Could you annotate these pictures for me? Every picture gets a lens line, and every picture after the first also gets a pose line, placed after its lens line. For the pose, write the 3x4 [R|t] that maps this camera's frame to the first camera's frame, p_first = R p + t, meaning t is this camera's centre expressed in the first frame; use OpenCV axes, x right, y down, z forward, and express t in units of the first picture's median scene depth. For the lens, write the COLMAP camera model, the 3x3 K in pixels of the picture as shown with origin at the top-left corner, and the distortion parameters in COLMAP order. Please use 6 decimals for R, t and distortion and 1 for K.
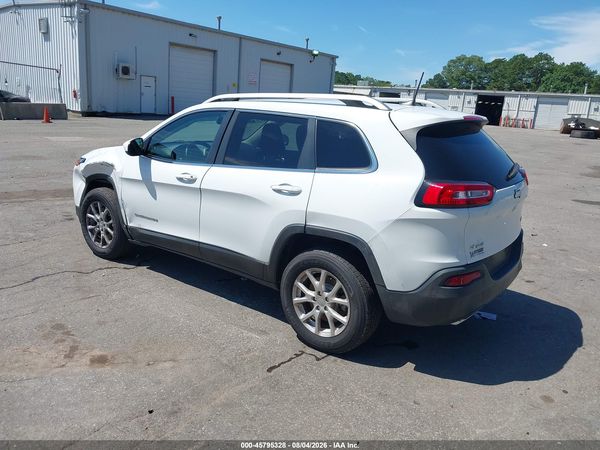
lens RADIAL K [[475.0, 0, 302.6], [0, 475.0, 223.9], [0, 0, 1]] dist [0.006855, -0.011661]
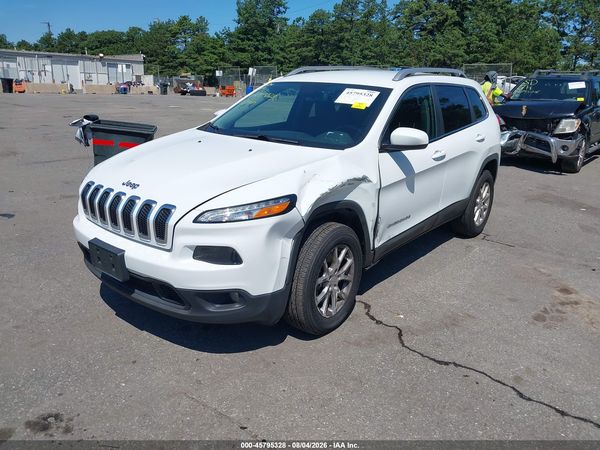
lens RADIAL K [[475.0, 0, 300.2], [0, 475.0, 231.3], [0, 0, 1]] dist [0.006855, -0.011661]
pose [[0.020588, -0.354698, 0.934754, -0.182957], [0.225554, 0.912497, 0.341285, -0.052645], [-0.974013, 0.203811, 0.098790, 0.178413]]
